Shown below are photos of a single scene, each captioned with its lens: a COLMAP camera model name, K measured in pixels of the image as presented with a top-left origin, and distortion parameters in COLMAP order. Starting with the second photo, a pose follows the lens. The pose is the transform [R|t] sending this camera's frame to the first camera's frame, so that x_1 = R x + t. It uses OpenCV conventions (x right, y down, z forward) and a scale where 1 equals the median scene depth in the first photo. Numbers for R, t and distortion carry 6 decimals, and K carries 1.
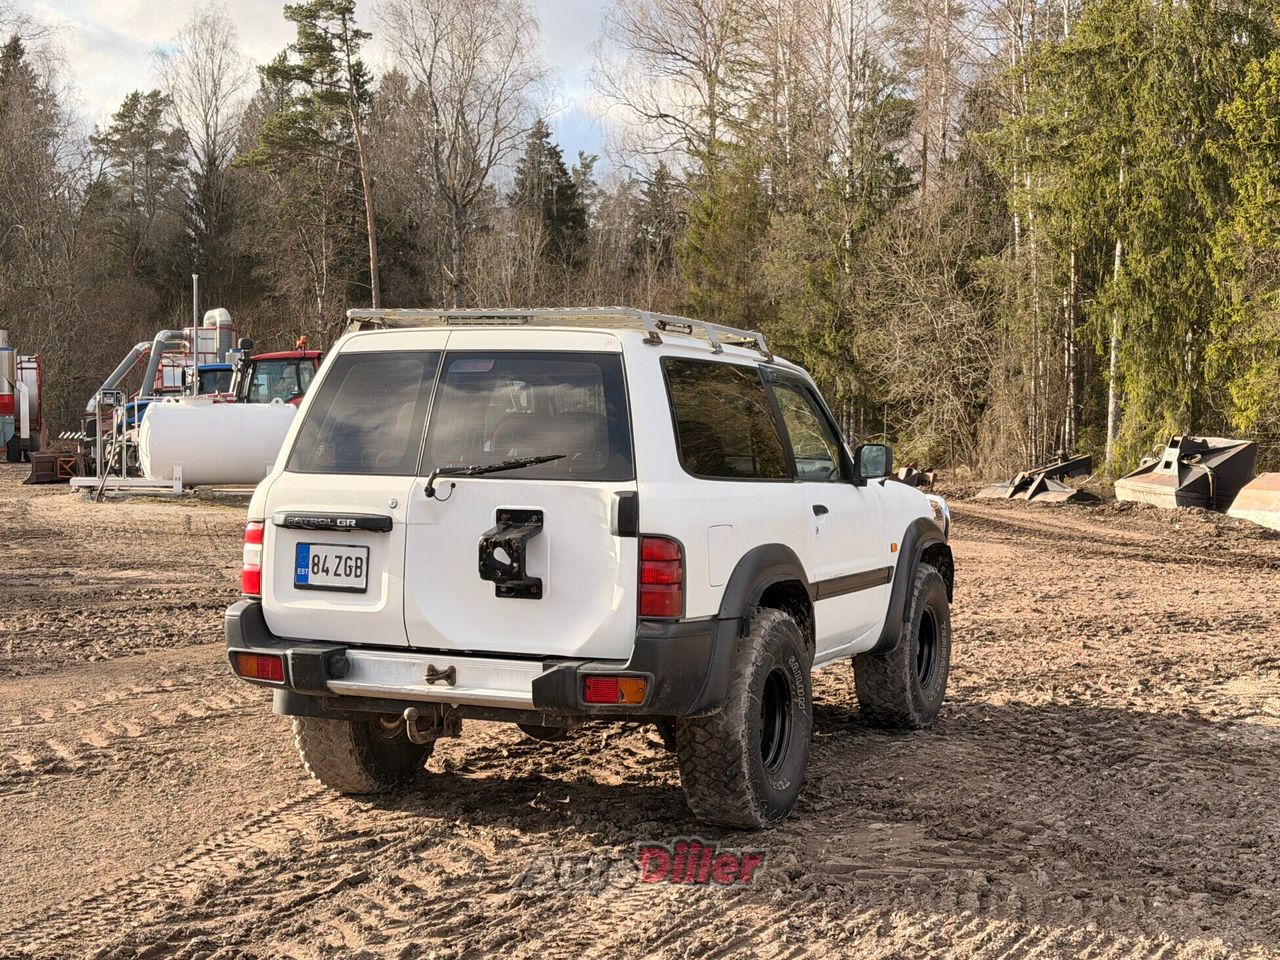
lens RADIAL K [[1800.4, 0, 646.6], [0, 1800.4, 492.0], [0, 0, 1]] dist [0.110586, 0.000000]
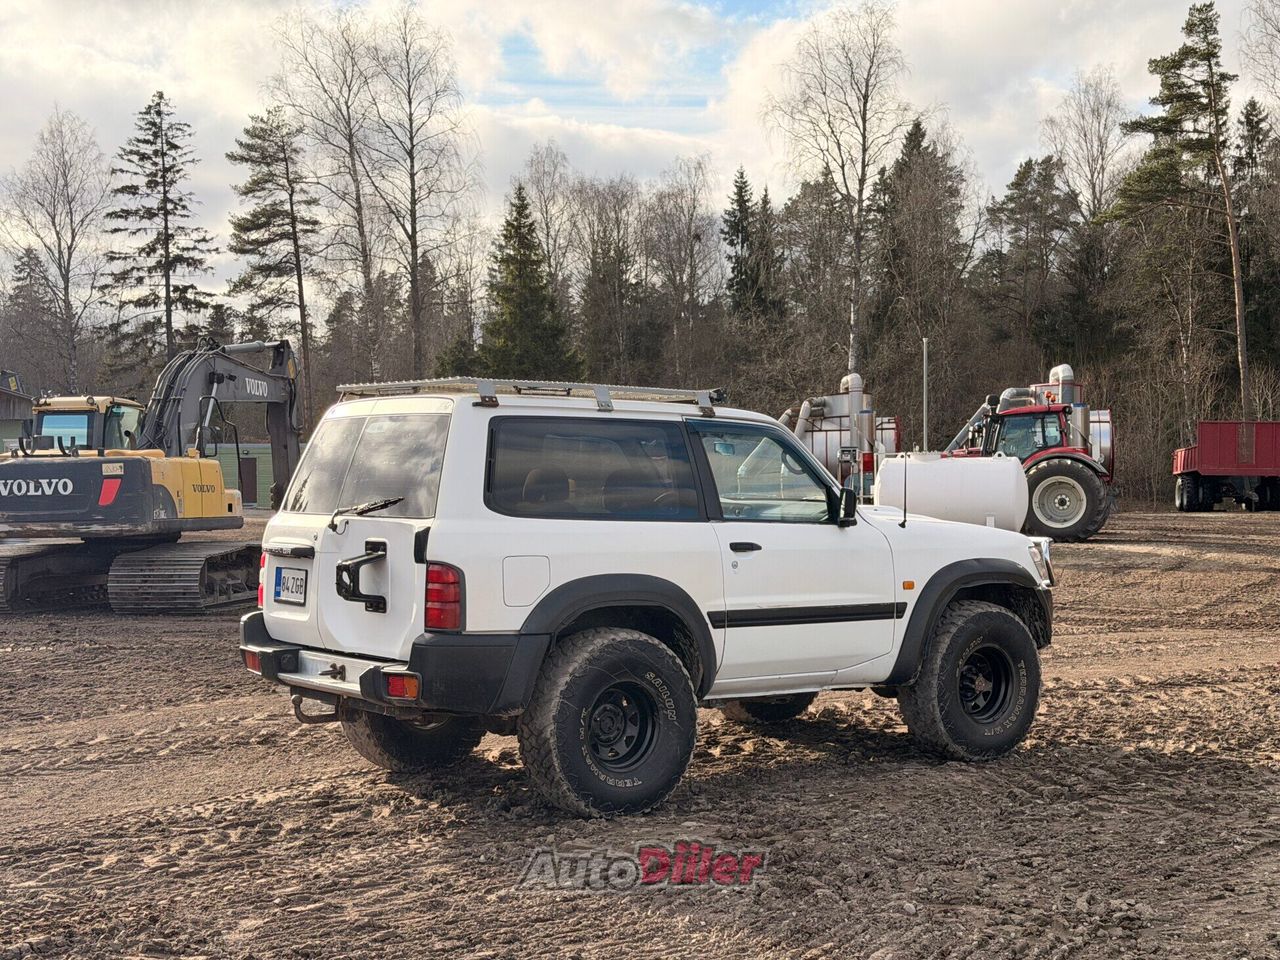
lens RADIAL K [[1800.4, 0, 657.0], [0, 1800.4, 493.8], [0, 0, 1]] dist [0.110586, 0.000000]
pose [[0.870396, -0.007372, -0.492297, 0.071154], [-0.006888, 0.999608, -0.027148, 0.000927], [0.492304, 0.027021, 0.870004, 0.000024]]
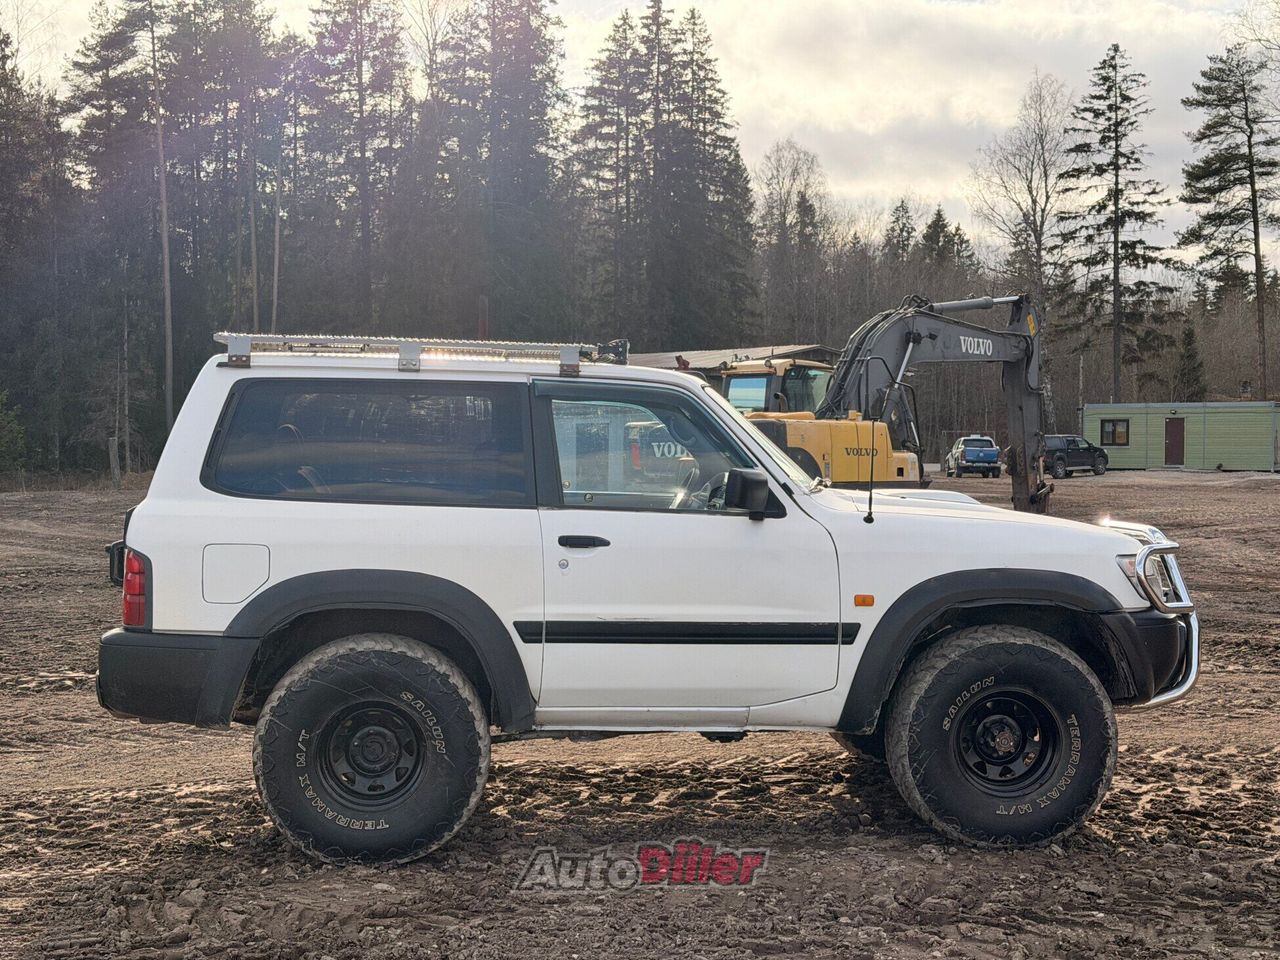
lens RADIAL K [[1800.4, 0, 638.6], [0, 1800.4, 485.2], [0, 0, 1]] dist [0.110586, 0.000000]
pose [[0.468021, 0.016542, -0.883563, 0.105127], [-0.031757, 0.999494, 0.001891, -0.002370], [0.883147, 0.027175, 0.468309, 0.072705]]
